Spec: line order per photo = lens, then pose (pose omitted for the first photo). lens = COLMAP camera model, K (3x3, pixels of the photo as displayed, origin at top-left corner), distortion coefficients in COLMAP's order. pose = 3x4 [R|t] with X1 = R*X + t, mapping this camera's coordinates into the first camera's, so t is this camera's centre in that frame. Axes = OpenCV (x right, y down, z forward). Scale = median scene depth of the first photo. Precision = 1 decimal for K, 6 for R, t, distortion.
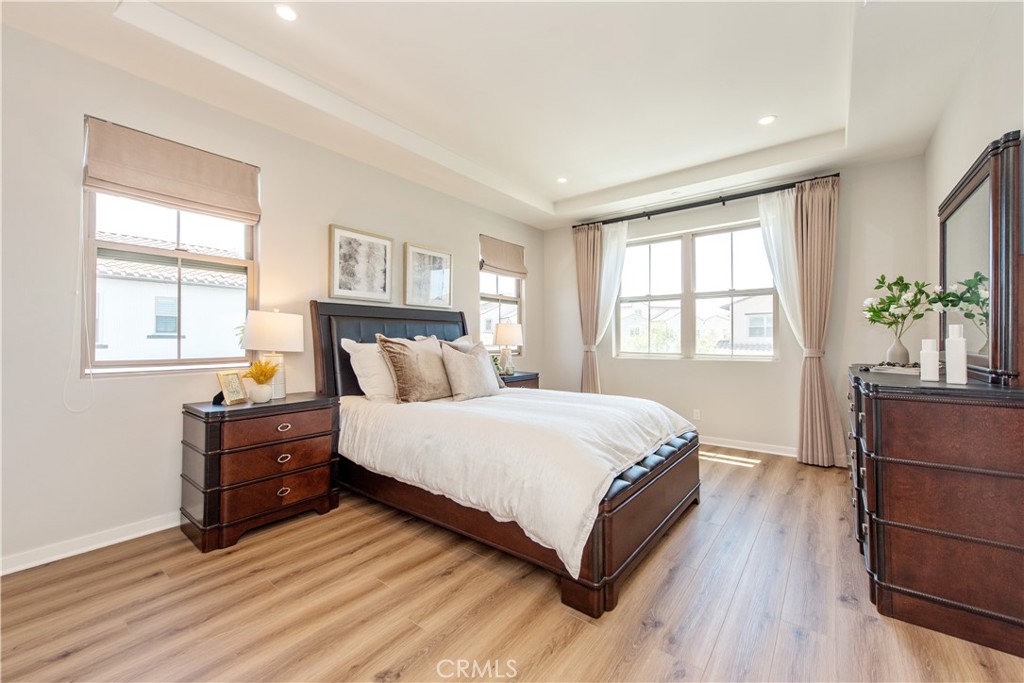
lens RADIAL K [[405.7, 0, 512.0], [0, 405.7, 339.8], [0, 0, 1]] dist [0.009730, -0.001595]
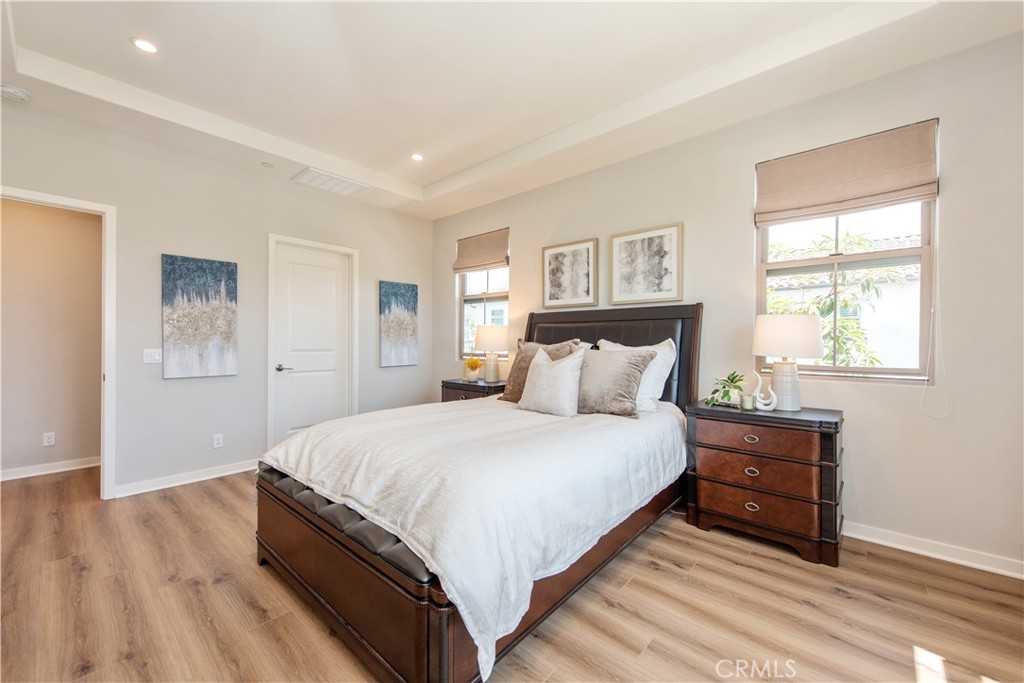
lens RADIAL K [[405.7, 0, 512.0], [0, 405.7, 341.1], [0, 0, 1]] dist [0.009730, -0.001595]
pose [[-0.063374, -0.004325, -0.997981, 0.702916], [-0.006681, 0.999970, -0.003910, -0.001396], [0.997968, 0.006420, -0.063401, 0.906802]]
